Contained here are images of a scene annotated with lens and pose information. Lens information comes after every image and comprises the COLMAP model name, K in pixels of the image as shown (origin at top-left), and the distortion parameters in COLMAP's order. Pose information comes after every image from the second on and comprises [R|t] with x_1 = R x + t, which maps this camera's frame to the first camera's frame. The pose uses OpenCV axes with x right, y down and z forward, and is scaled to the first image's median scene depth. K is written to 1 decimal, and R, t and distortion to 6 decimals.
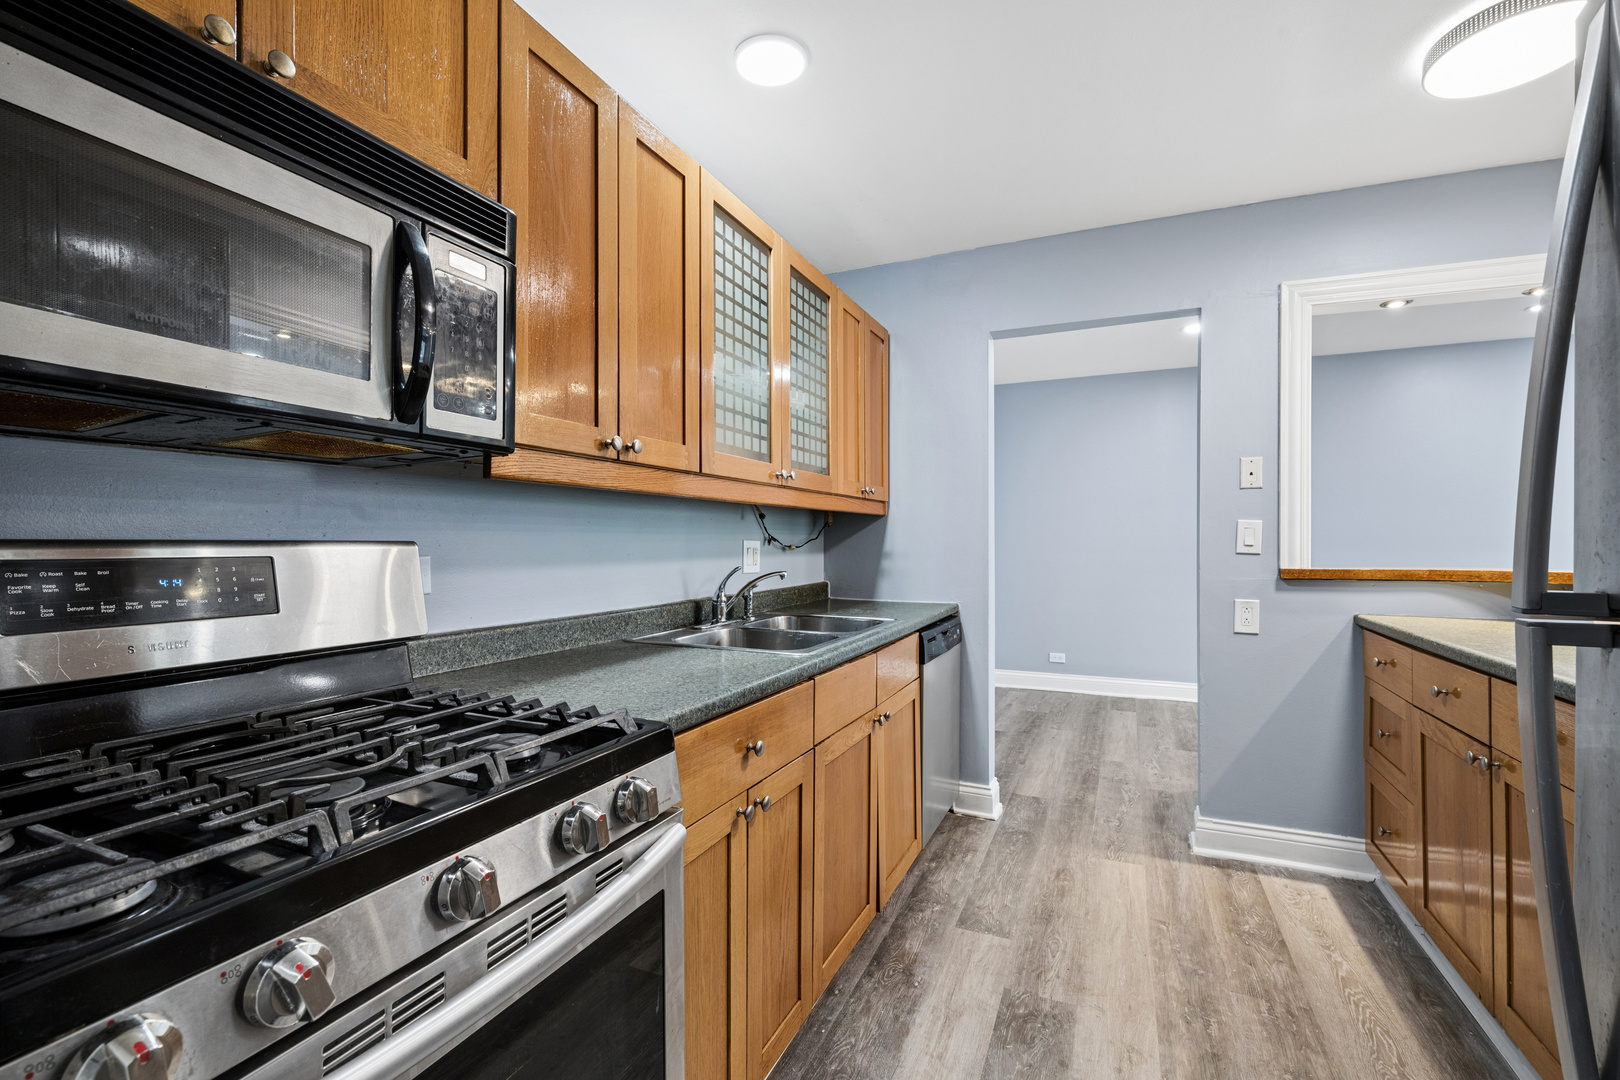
lens RADIAL K [[715.2, 0, 813.0], [0, 715.2, 541.9], [0, 0, 1]] dist [0.000406, 0.000178]
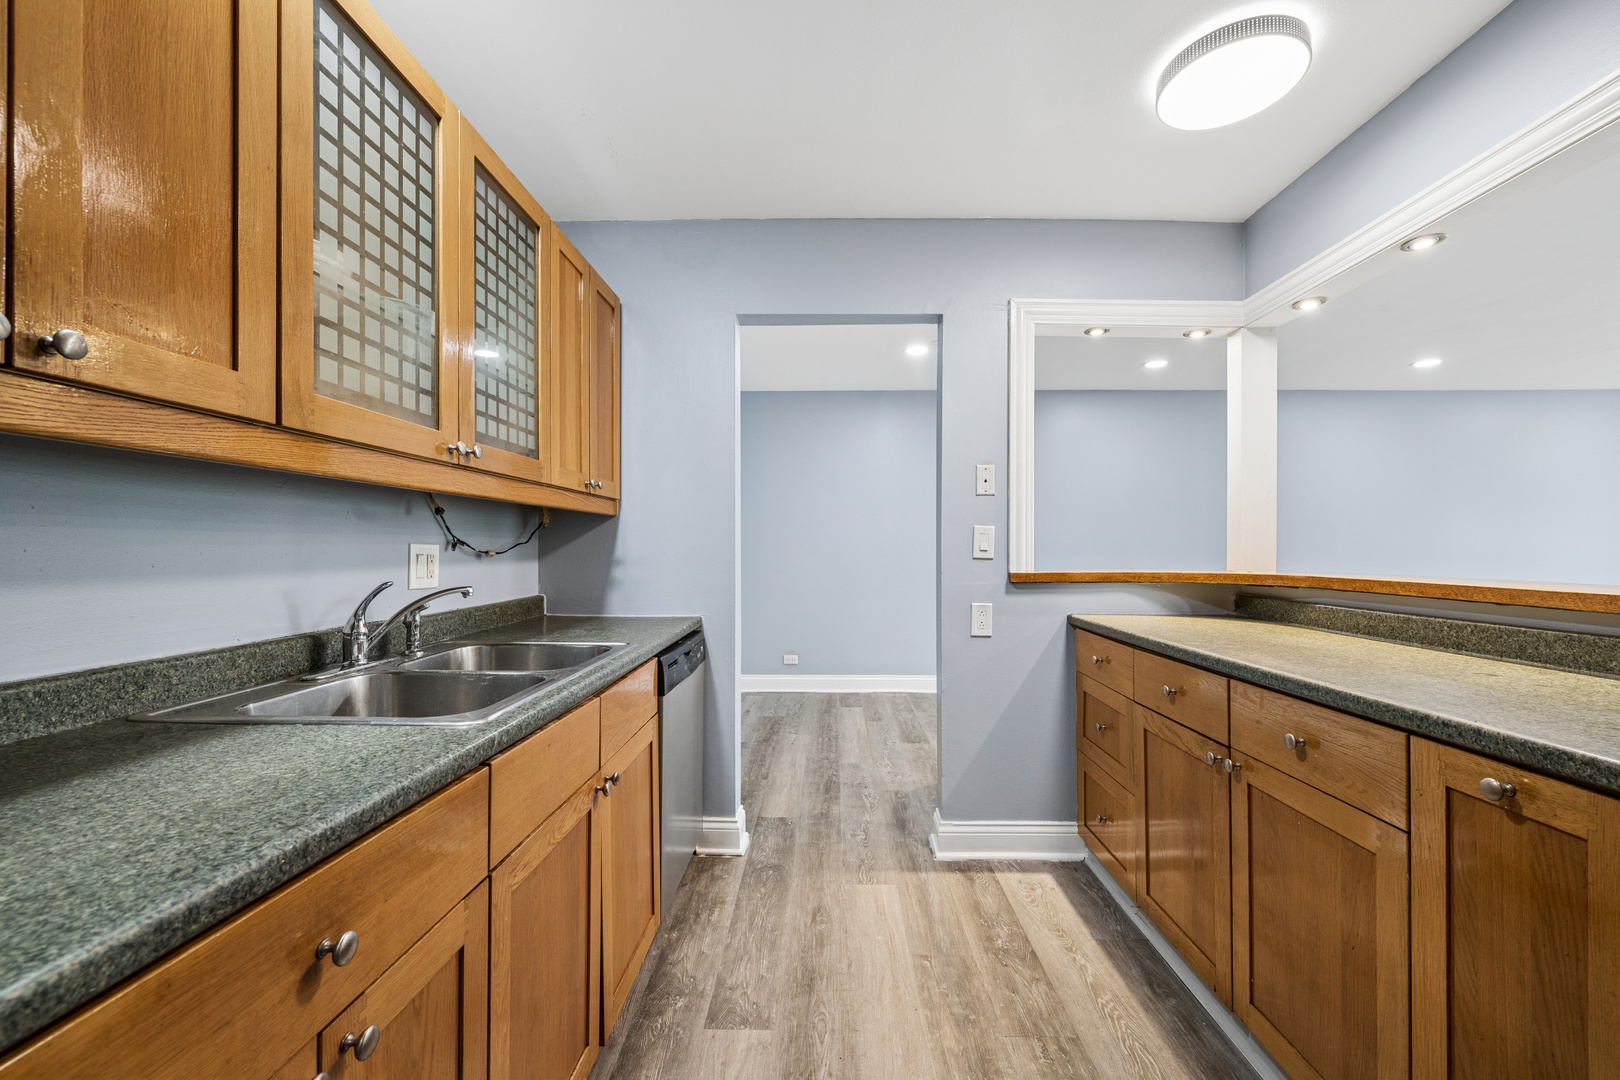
lens RADIAL K [[652.4, 0, 817.9], [0, 652.4, 547.4], [0, 0, 1]] dist [0.002601, -0.000391]
pose [[0.923195, 0.001386, 0.384329, 0.032412], [-0.000884, 0.999999, -0.001483, 0.002413], [-0.384330, 0.001029, 0.923195, 0.254350]]
